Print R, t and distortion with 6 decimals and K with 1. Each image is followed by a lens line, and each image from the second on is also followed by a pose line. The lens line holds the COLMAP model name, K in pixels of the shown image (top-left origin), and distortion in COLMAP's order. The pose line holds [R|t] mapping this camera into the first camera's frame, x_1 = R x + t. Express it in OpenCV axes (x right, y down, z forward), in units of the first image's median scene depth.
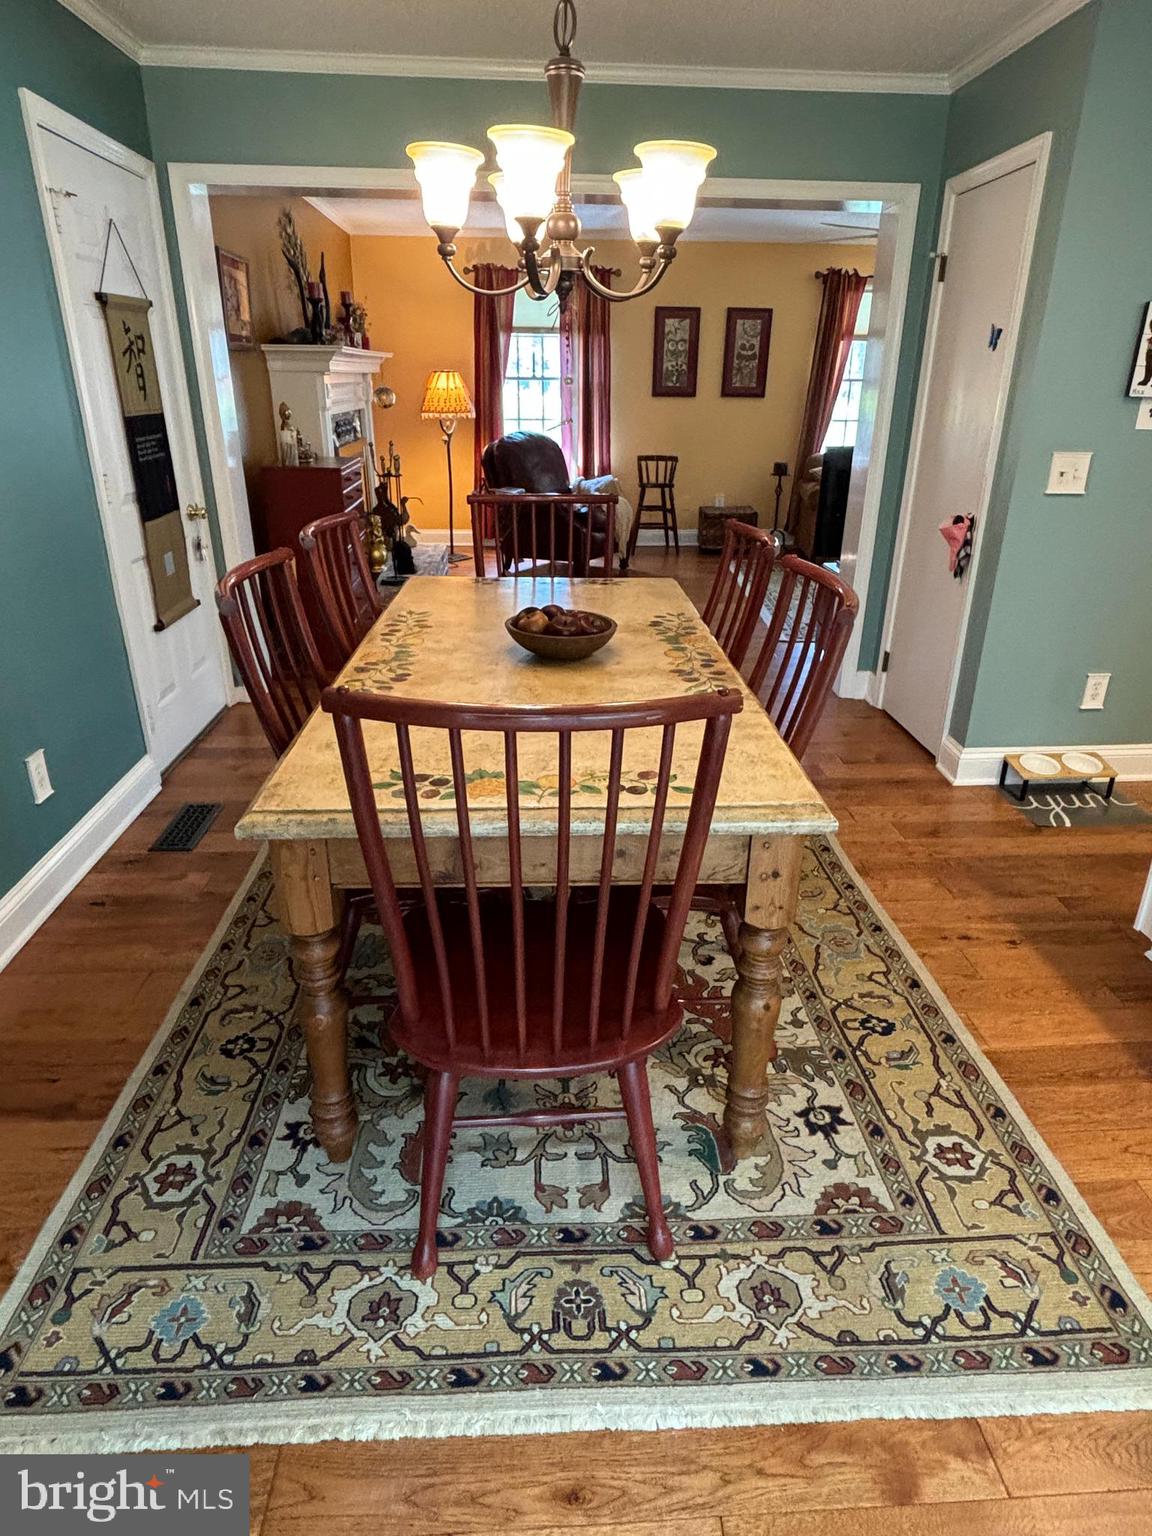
lens RADIAL K [[912.3, 0, 580.1], [0, 912.3, 770.4], [0, 0, 1]] dist [0.018140, -0.018358]
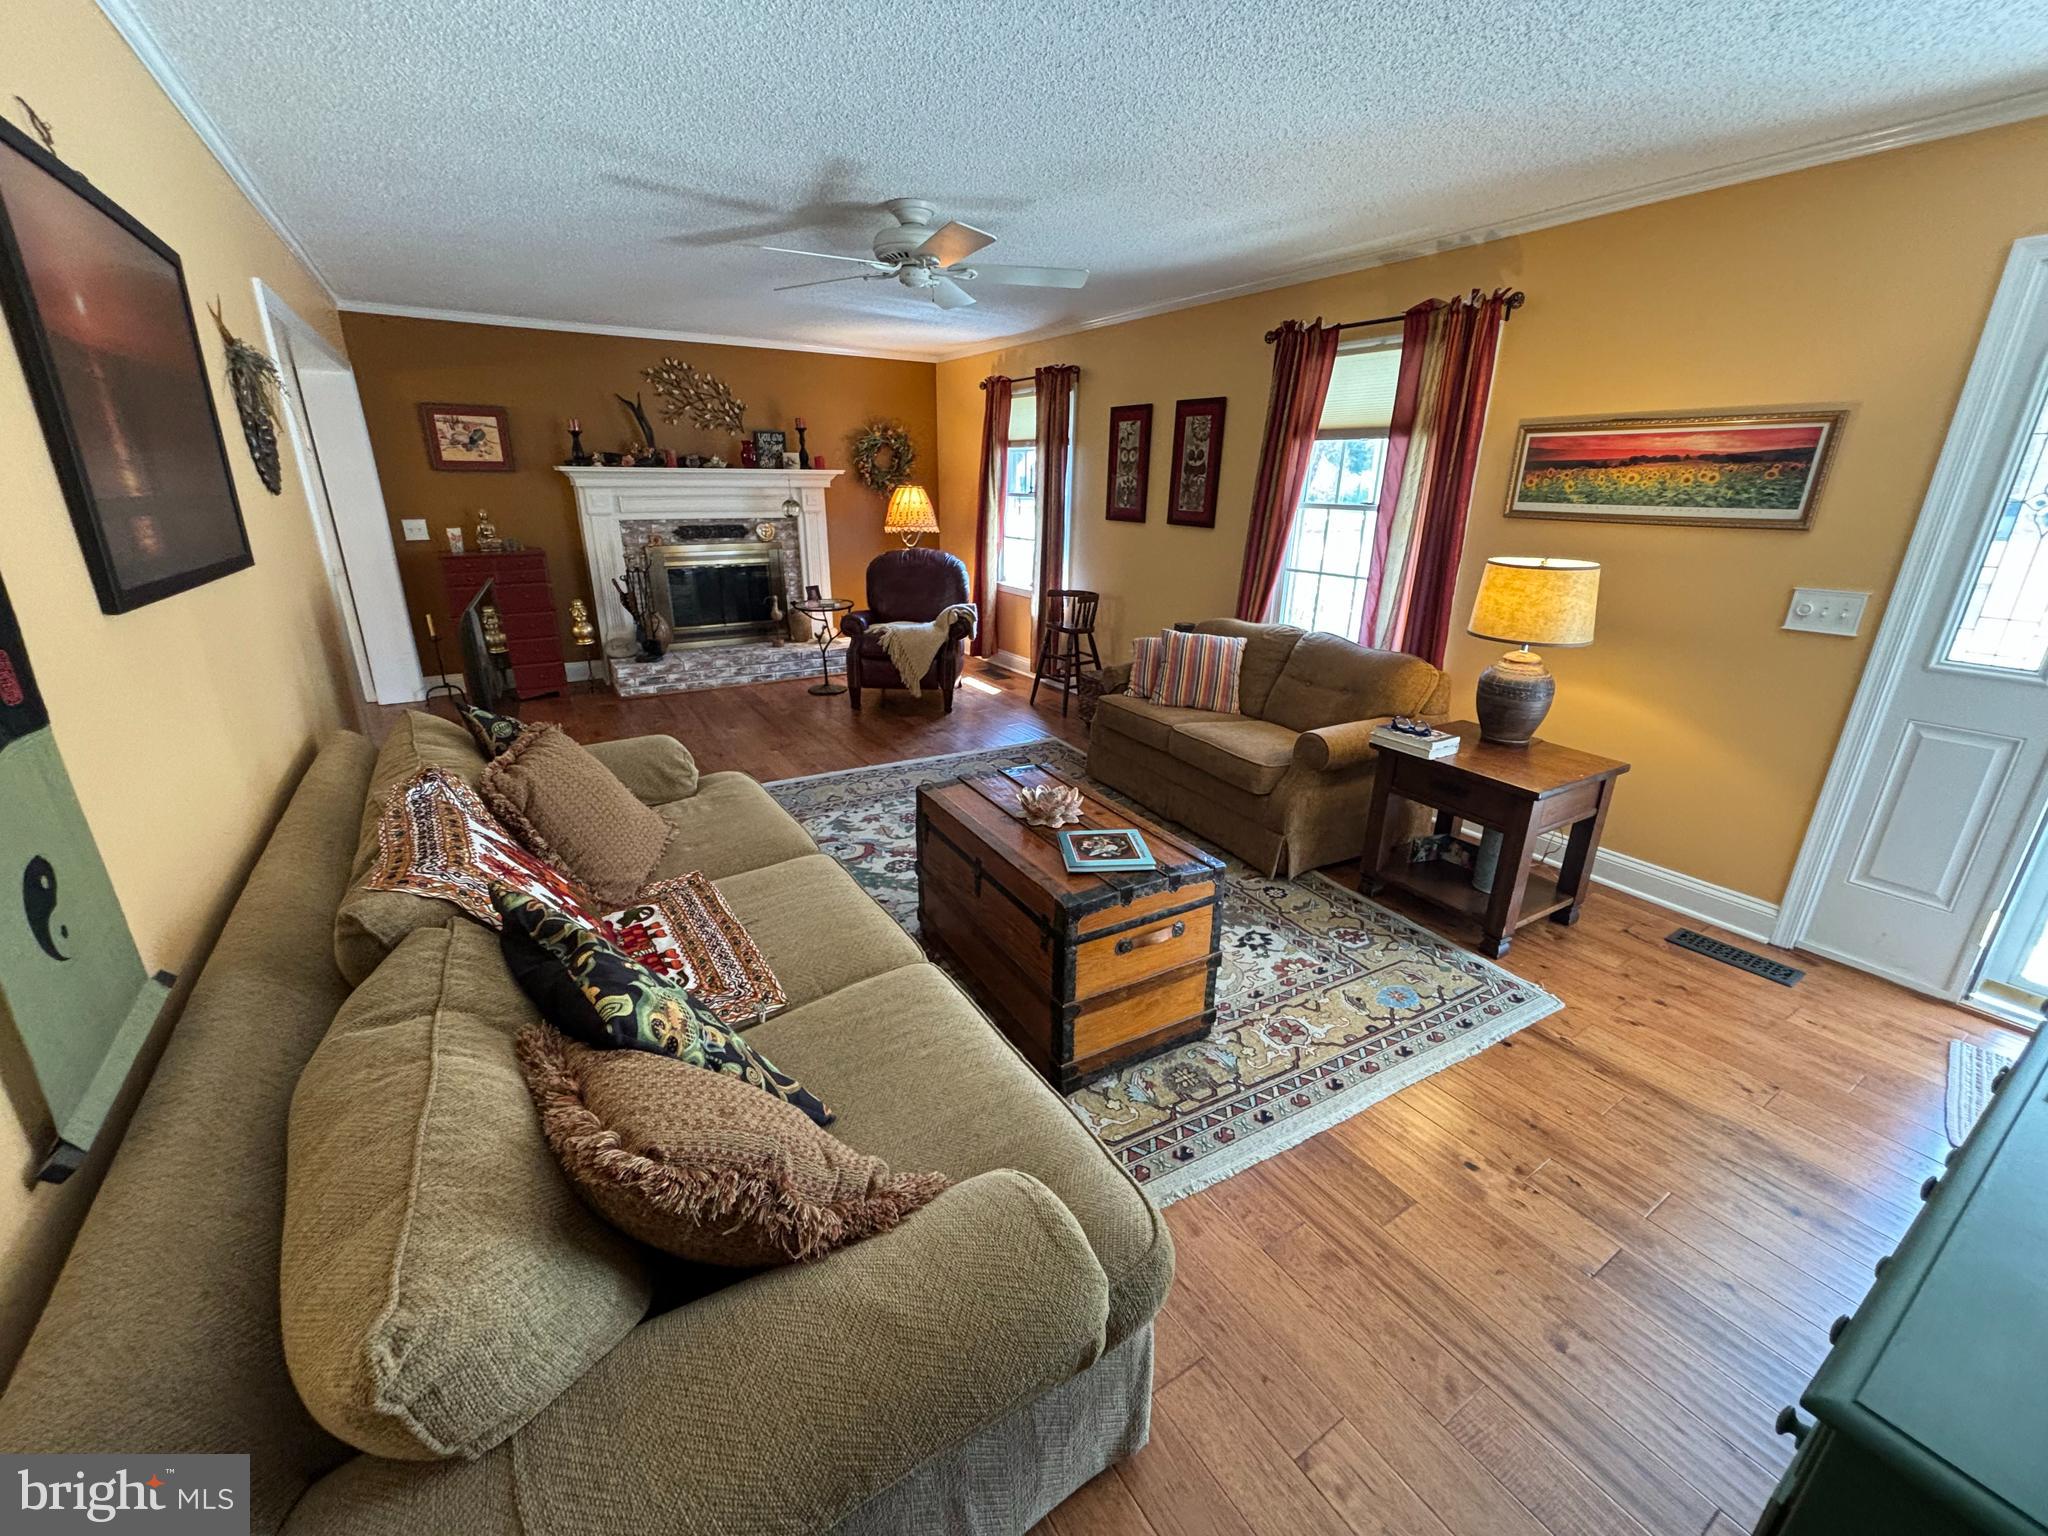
lens RADIAL K [[819.9, 0, 1014.5], [0, 819.9, 761.6], [0, 0, 1]] dist [-0.002037, -0.000655]
pose [[0.484039, 0.283876, -0.827720, 0.691716], [-0.354590, 0.928404, 0.111047, -0.274822], [0.799983, 0.239751, 0.550043, 0.620615]]
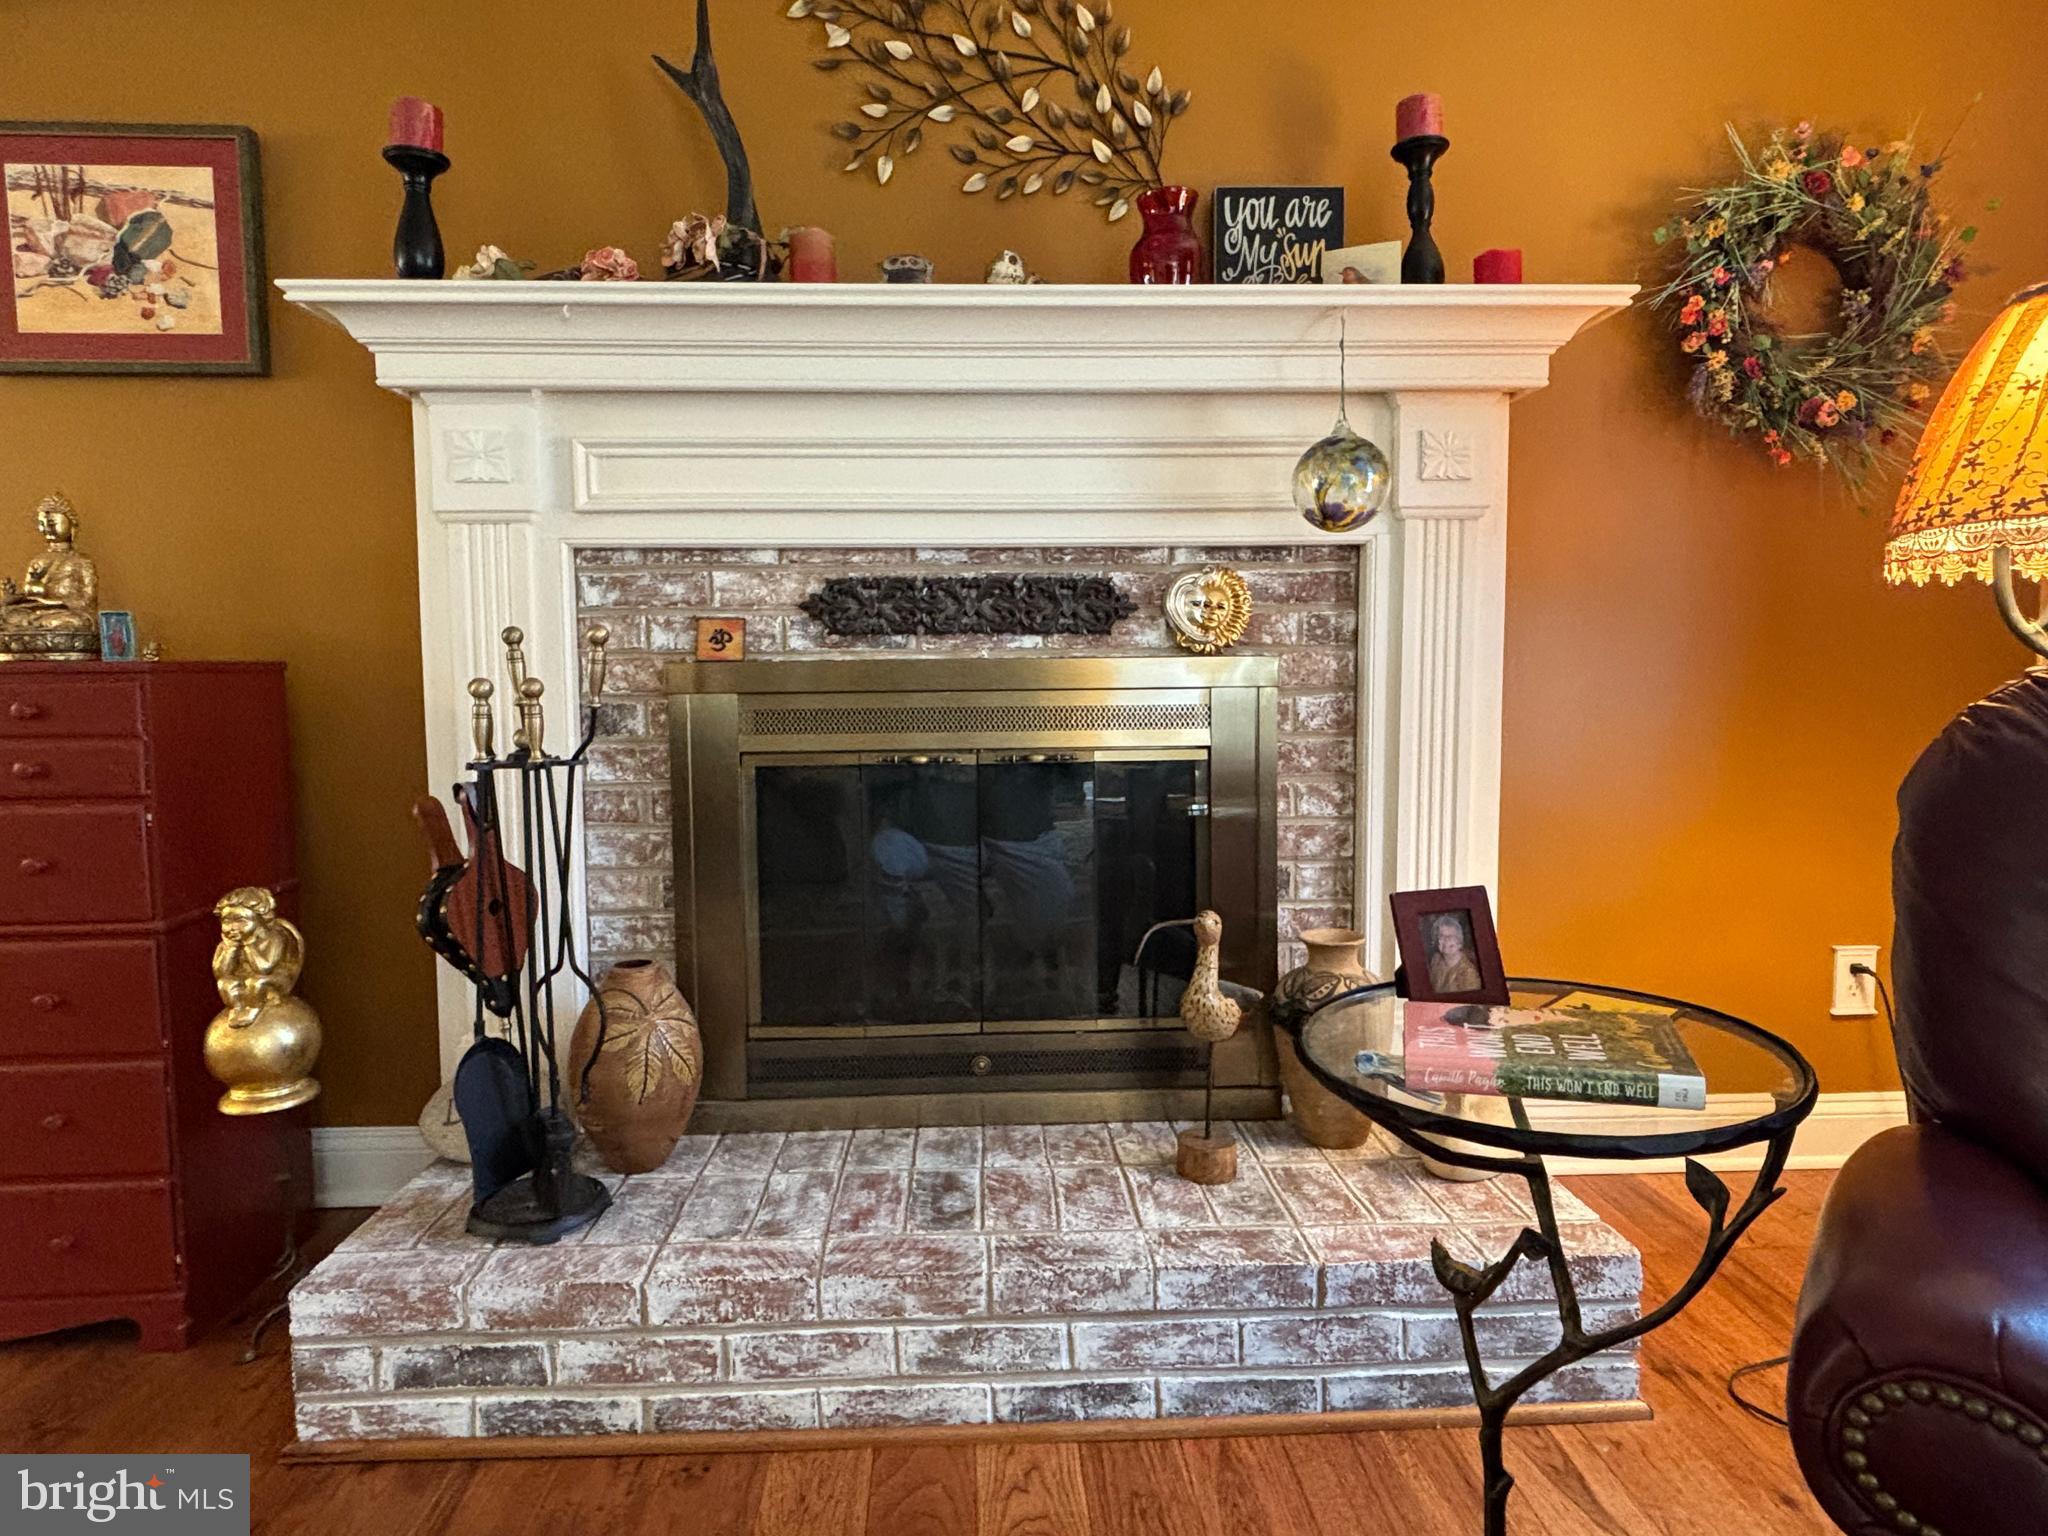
lens RADIAL K [[1216.4, 0, 1028.3], [0, 1216.4, 768.8], [0, 0, 1]] dist [0.018140, -0.018358]
pose [[-0.002343, 0.065671, -0.997839, 0.063956], [-0.390185, 0.918688, 0.061378, -0.278393], [0.920734, 0.389485, 0.023471, 0.796021]]
